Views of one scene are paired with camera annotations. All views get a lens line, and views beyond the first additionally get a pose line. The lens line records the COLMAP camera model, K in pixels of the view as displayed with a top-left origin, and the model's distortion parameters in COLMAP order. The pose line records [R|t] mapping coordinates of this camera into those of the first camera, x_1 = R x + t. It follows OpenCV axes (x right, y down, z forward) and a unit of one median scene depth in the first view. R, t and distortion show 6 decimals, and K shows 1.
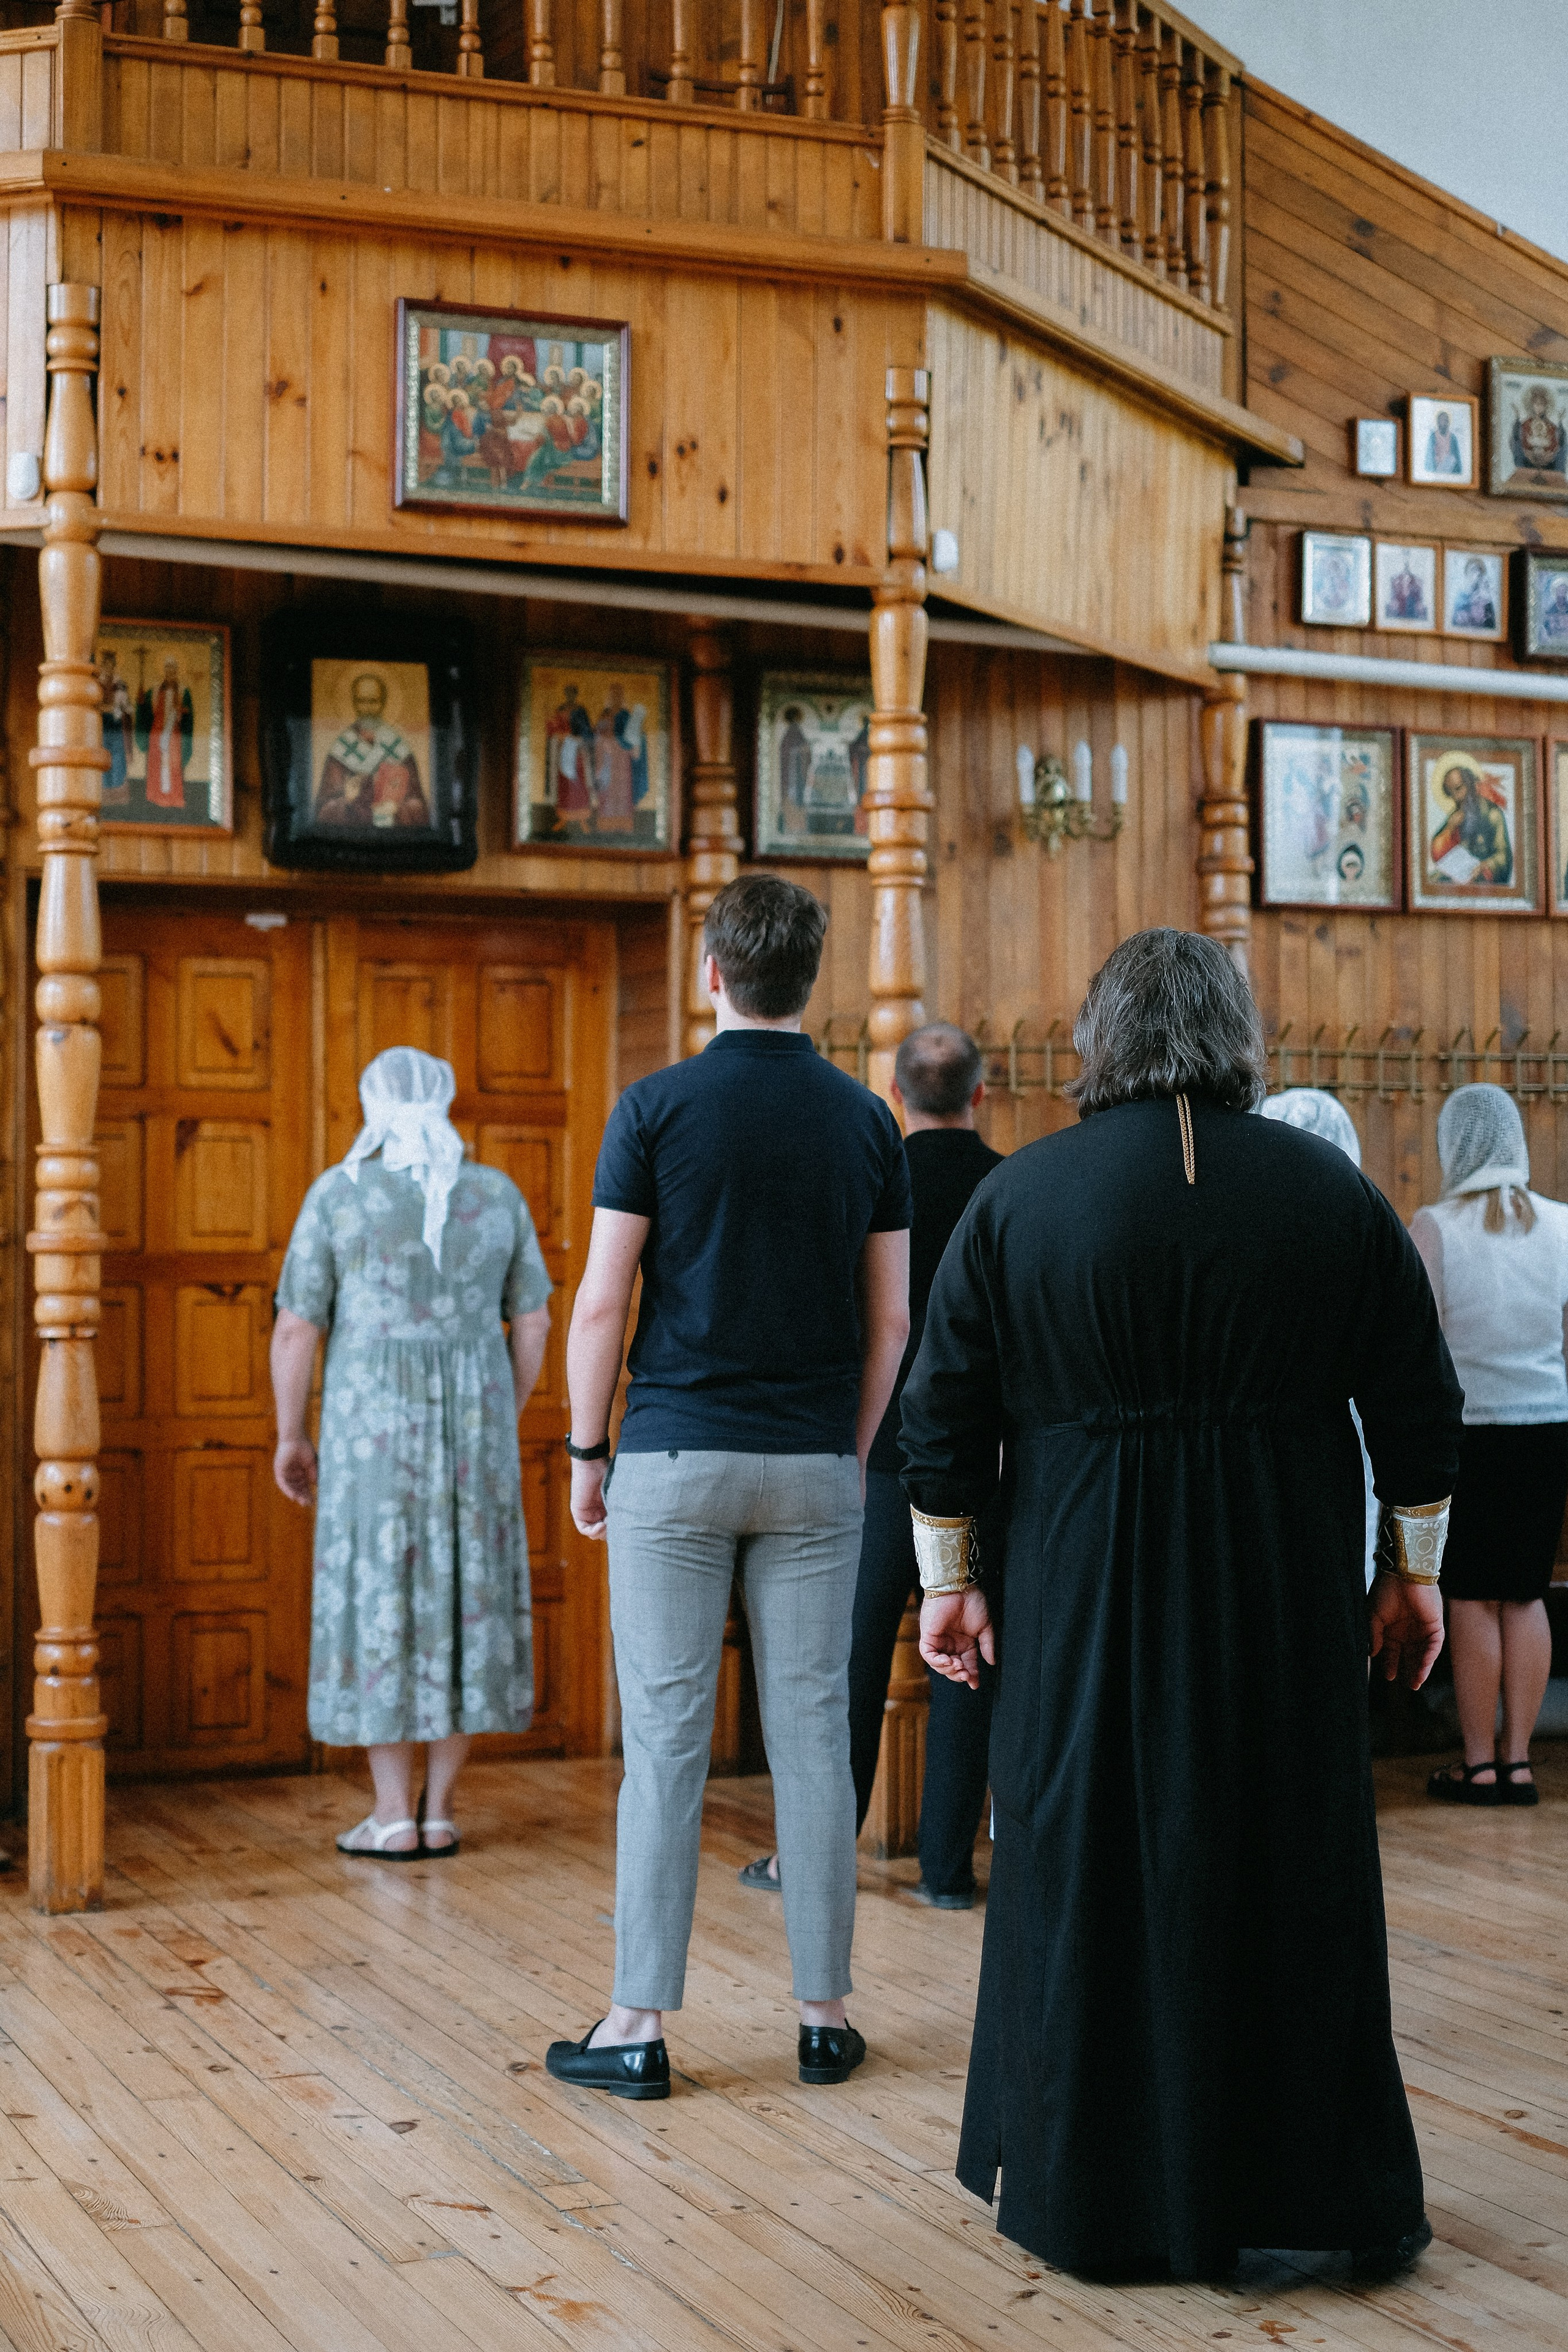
lens RADIAL K [[3691.8, 0, 847.6], [0, 3691.8, 1220.0], [0, 0, 1]] dist [-0.019282, 0.000000]
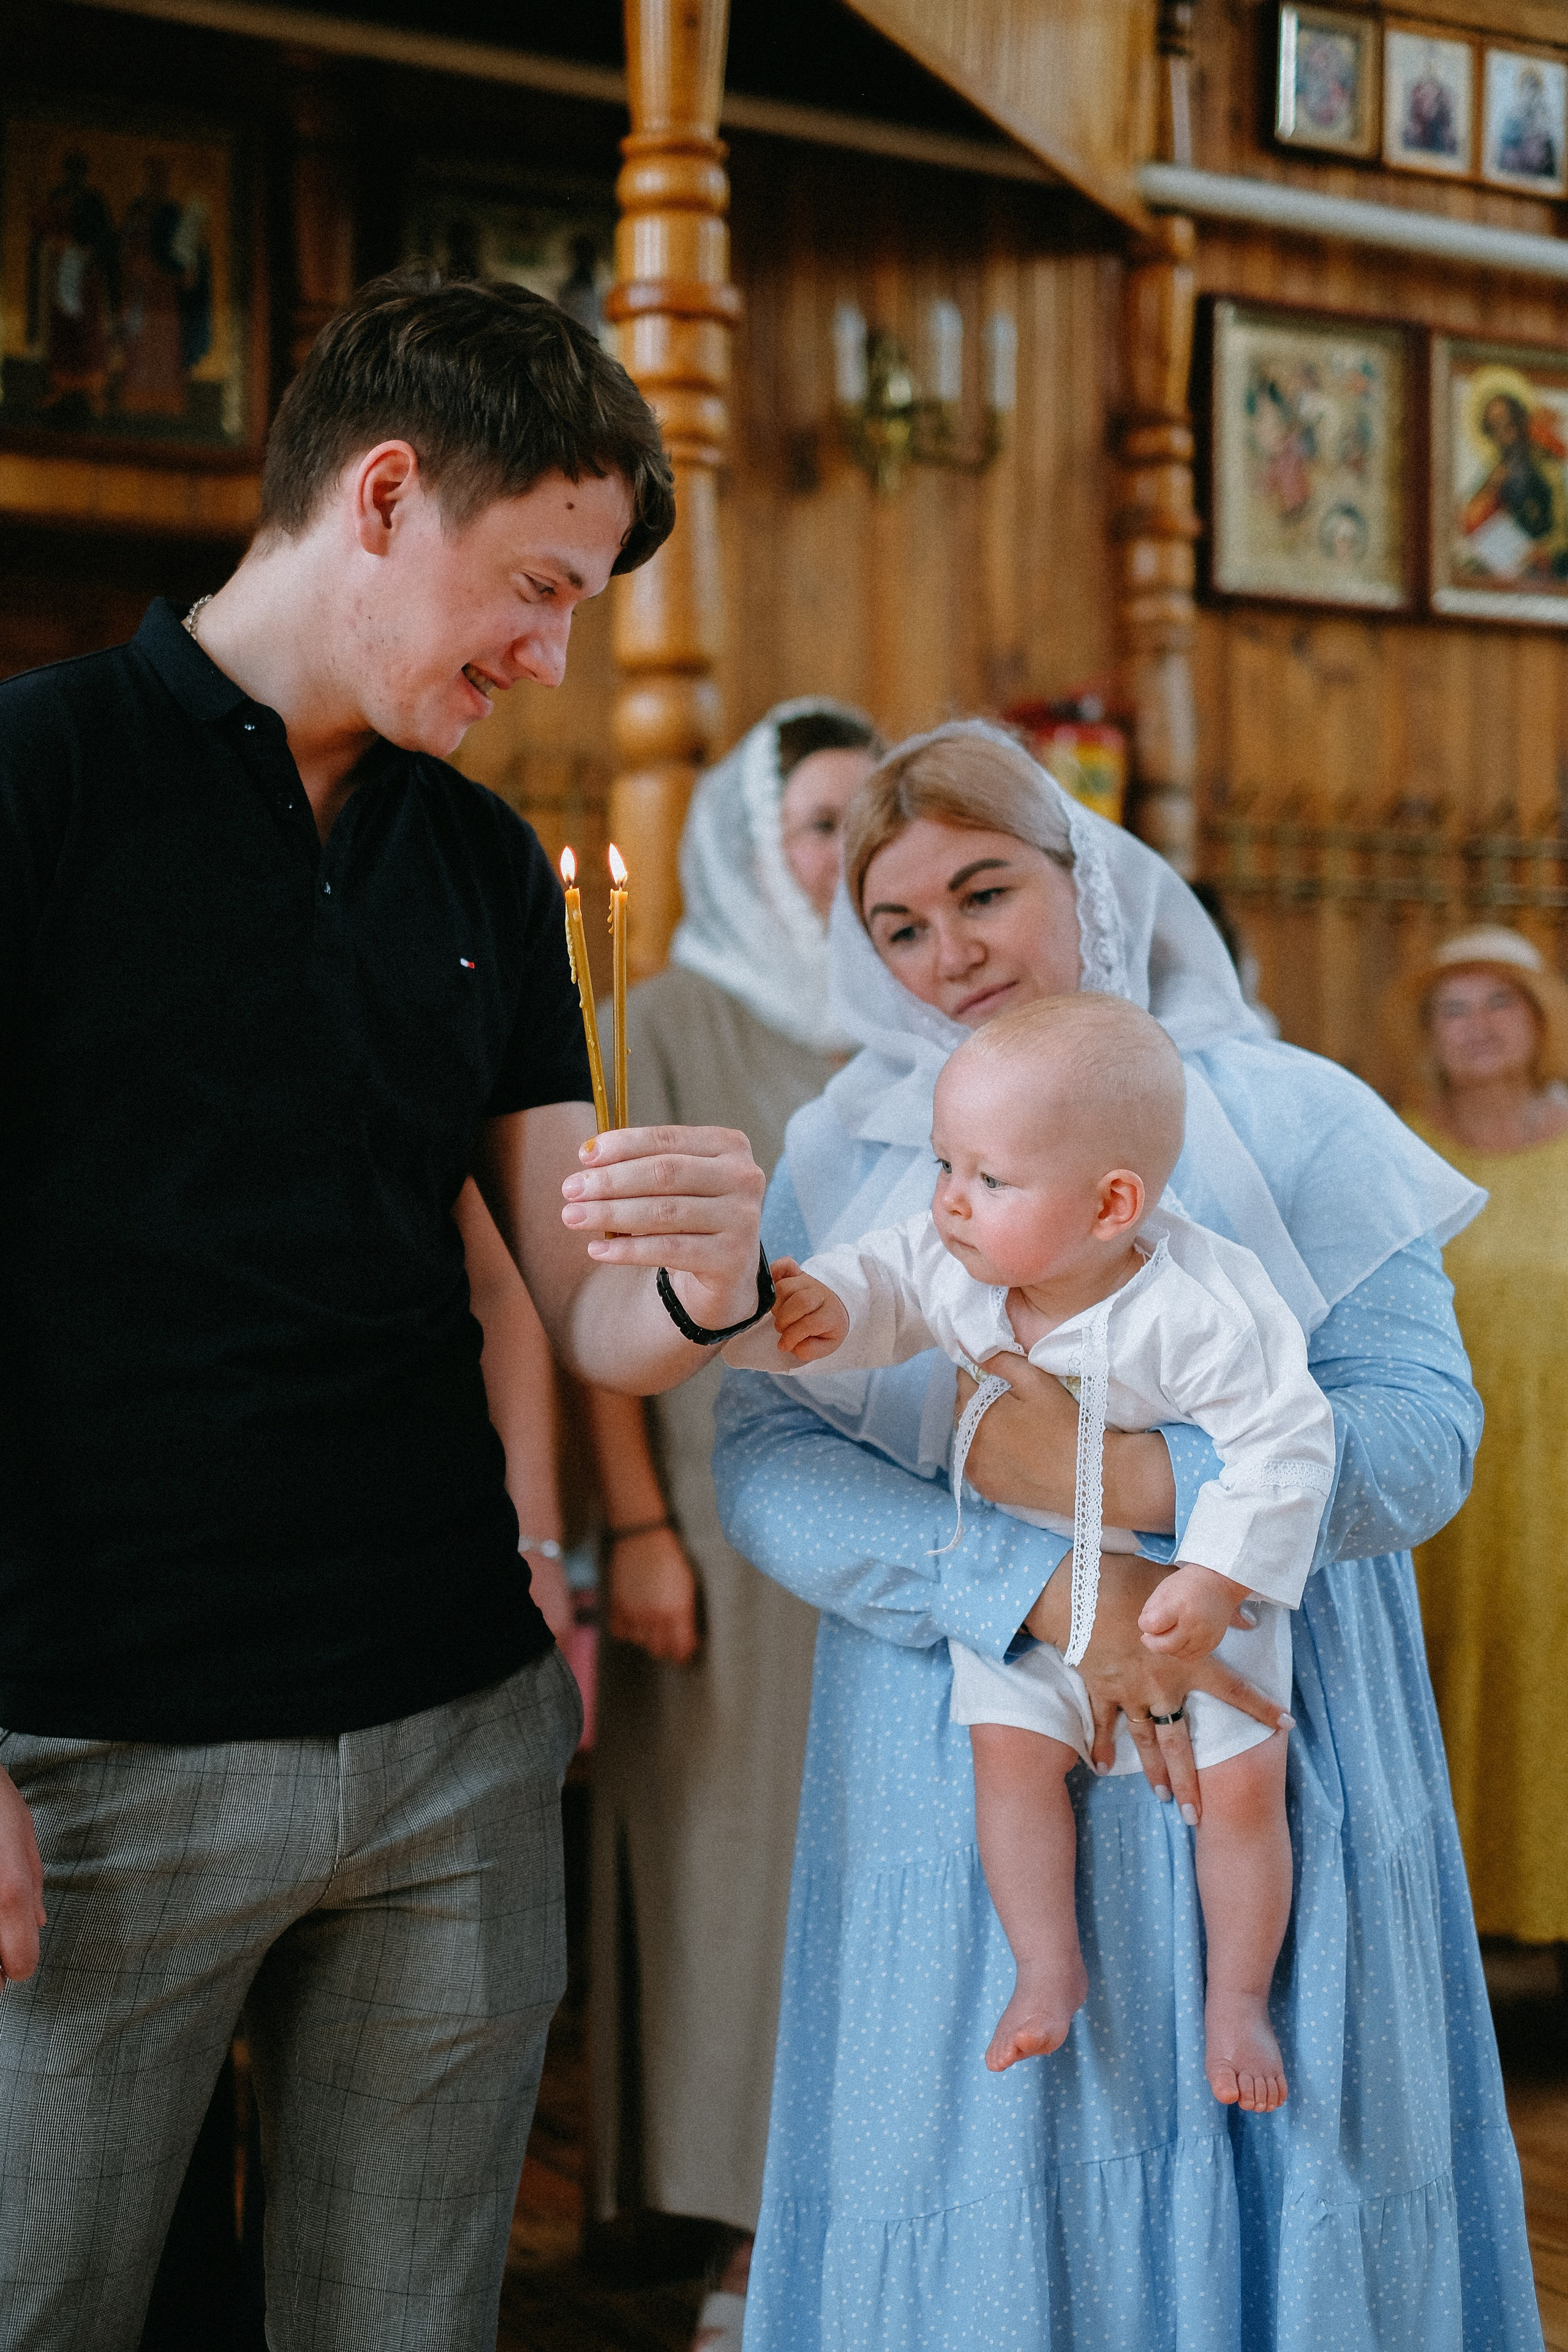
lens RADIAL K [[3691.8, 0, 761.2], [0, 3691.8, 1181.1], [0, 0, 1]] dist [-0.019282, 0.000000]
pose [[0.996797, 0.006500, 0.079707, -0.013343], [-0.008255, 0.999730, 0.021702, 0.000764], [-0.079545, -0.022290, 0.996582, 0.416144]]
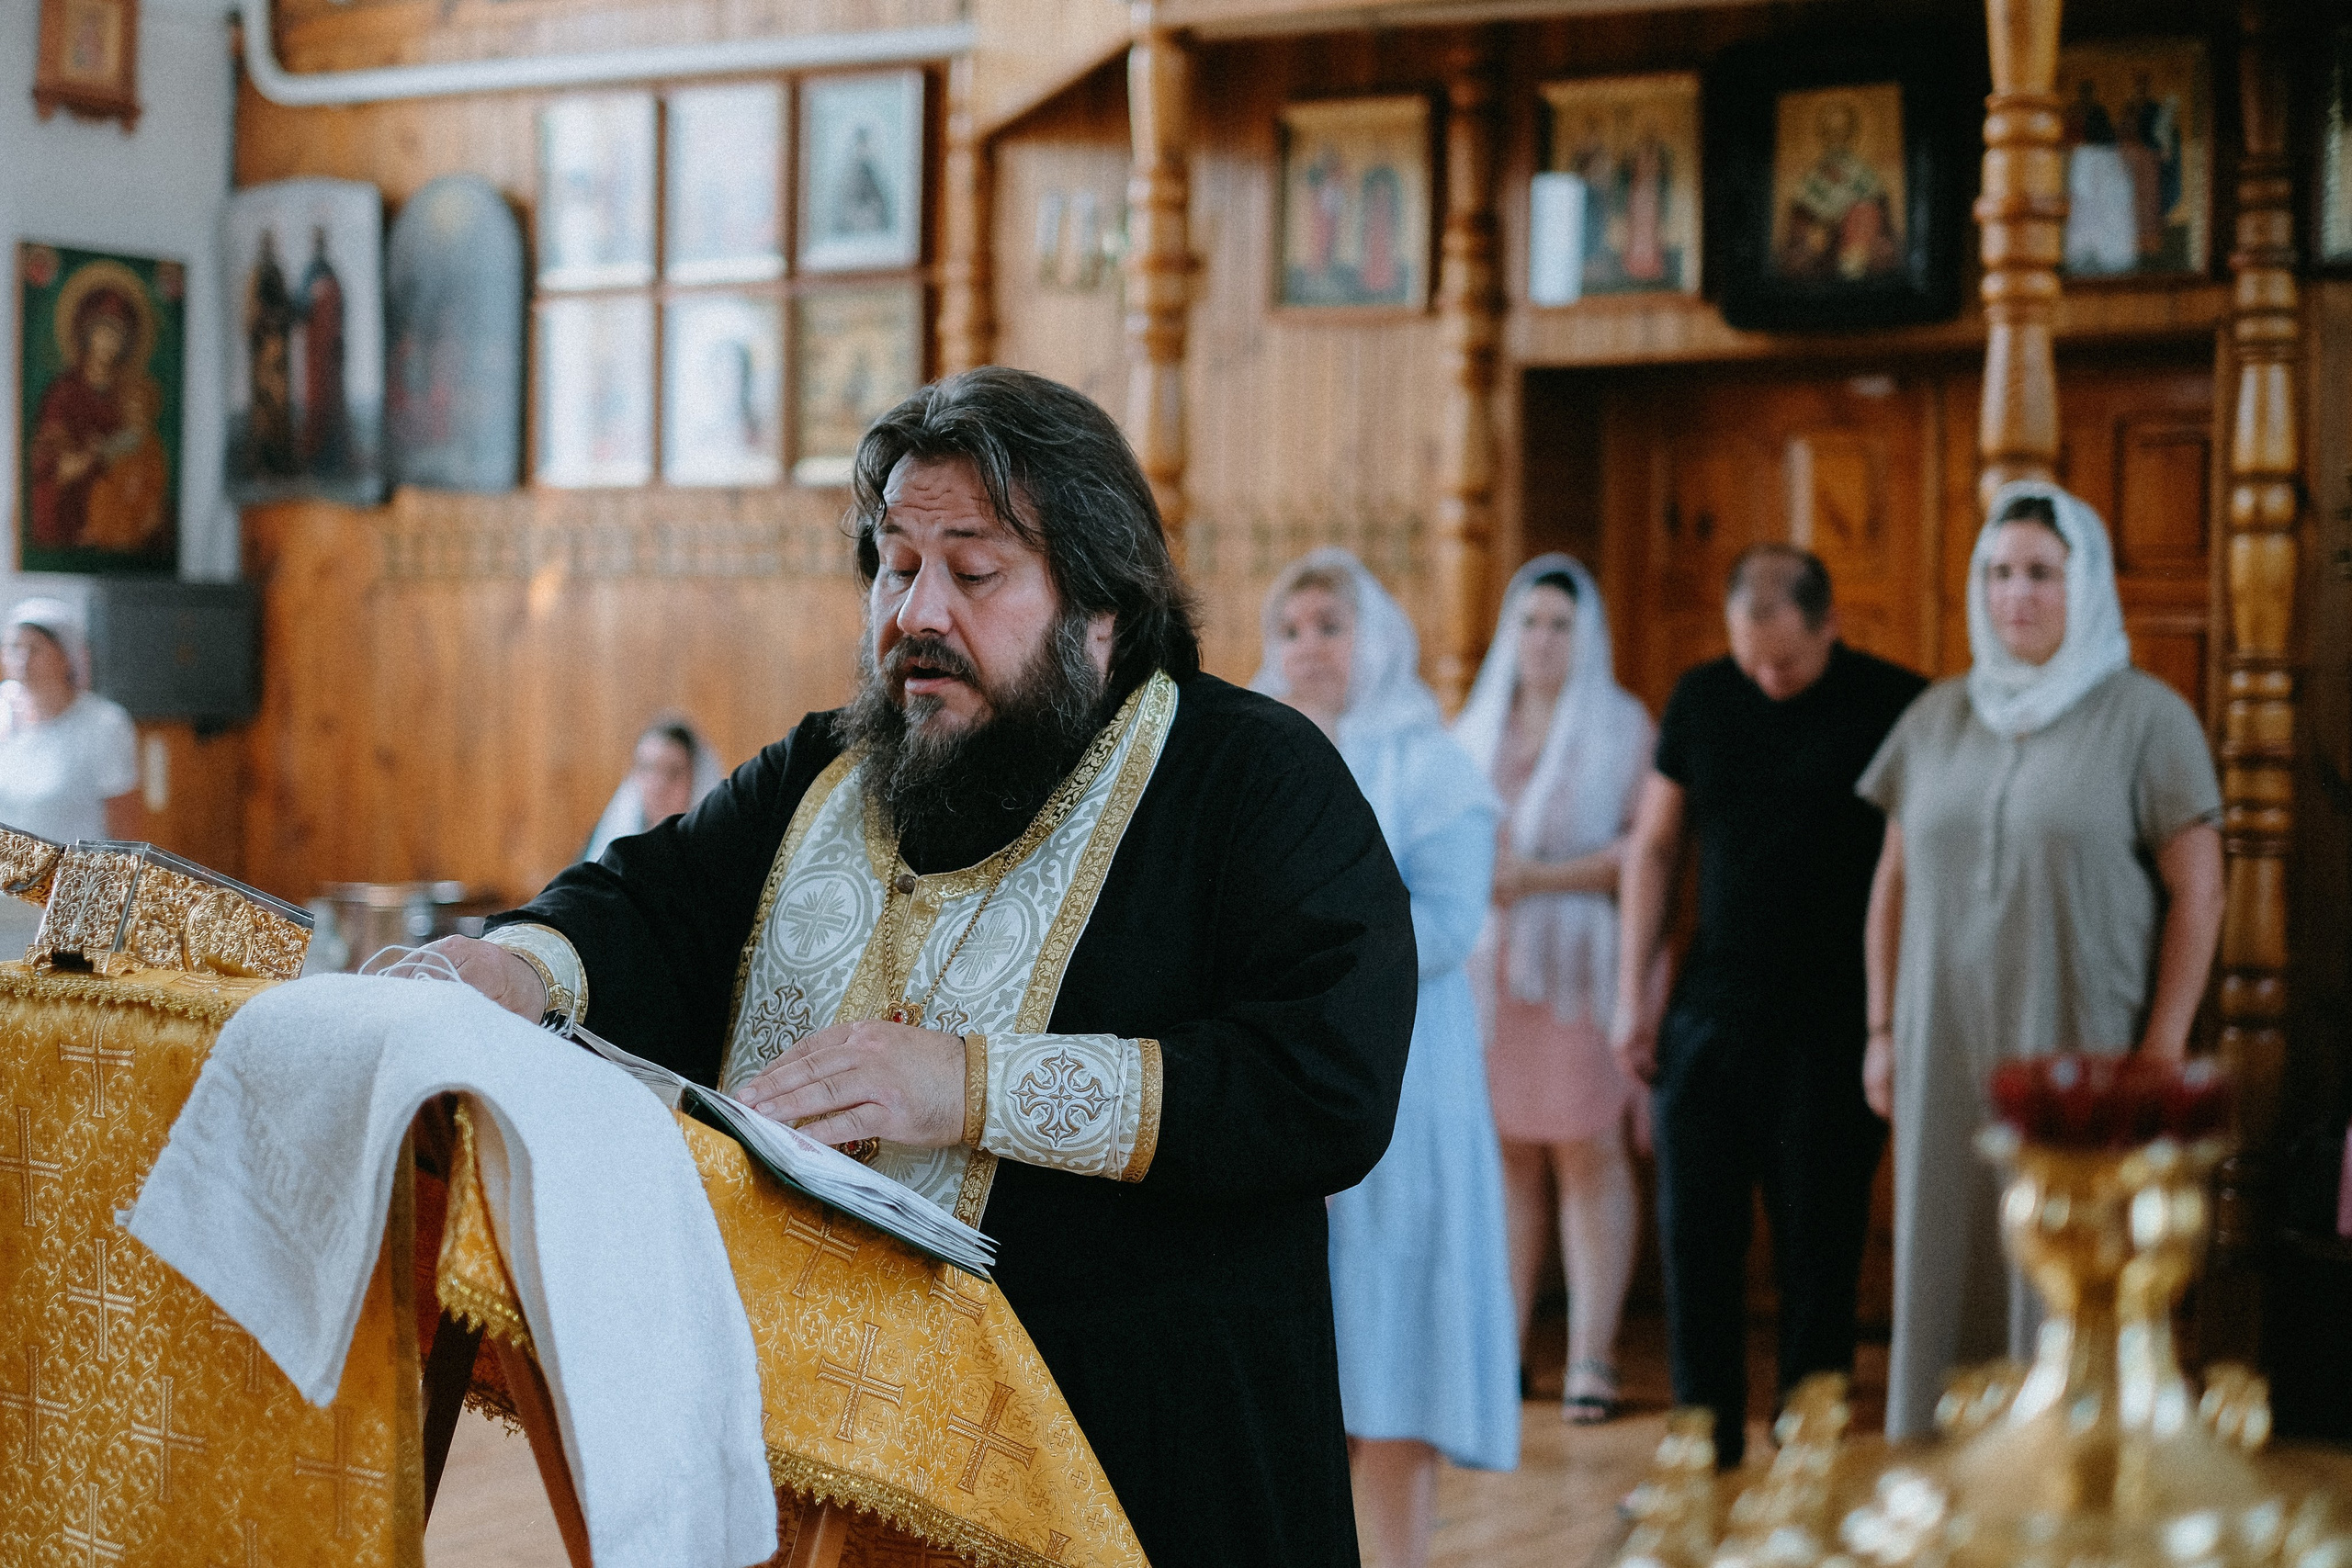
lens RADIAL K [[3691.4, 0, 1229.0], [0, 3691.4, 779.2], [0, 0, 1]] dist [-0.019282, 0.000000]
pose [[0.535061, 0.035835, -0.844053, 0.518587], [-0.004280, 0.999202, 0.039709, -0.021045], [0.844803, -0.017634, 0.534787, 0.392635]]
